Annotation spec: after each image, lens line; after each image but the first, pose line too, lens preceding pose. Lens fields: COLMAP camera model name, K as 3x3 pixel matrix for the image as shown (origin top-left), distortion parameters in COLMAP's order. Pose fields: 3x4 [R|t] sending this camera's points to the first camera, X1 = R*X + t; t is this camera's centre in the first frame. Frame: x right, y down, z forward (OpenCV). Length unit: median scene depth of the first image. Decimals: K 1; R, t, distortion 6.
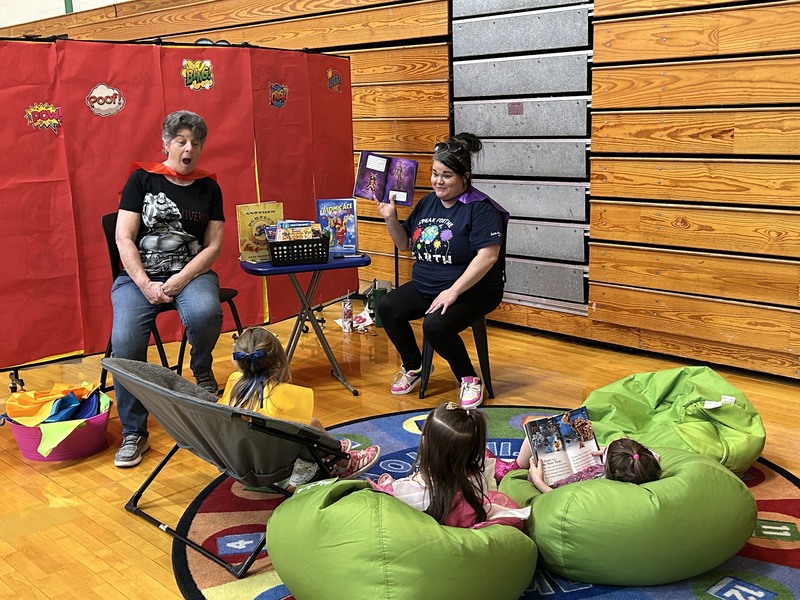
lens RADIAL K [[944.6, 0, 399.2], [0, 944.6, 302.6], [0, 0, 1]] dist [-0.004794, 0.000000]
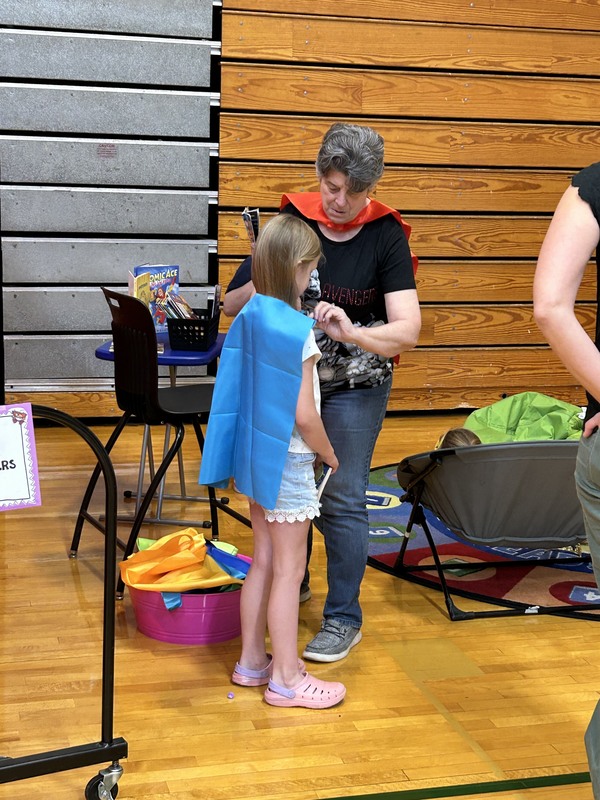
lens RADIAL K [[1280.6, 0, 299.2], [0, 1280.6, 398.4], [0, 0, 1]] dist [0.062986, 0.000000]
pose [[0.438539, -0.125290, 0.889936, -0.931931], [0.132965, 0.988382, 0.073628, -0.061164], [-0.888822, 0.086041, 0.450103, 0.419705]]
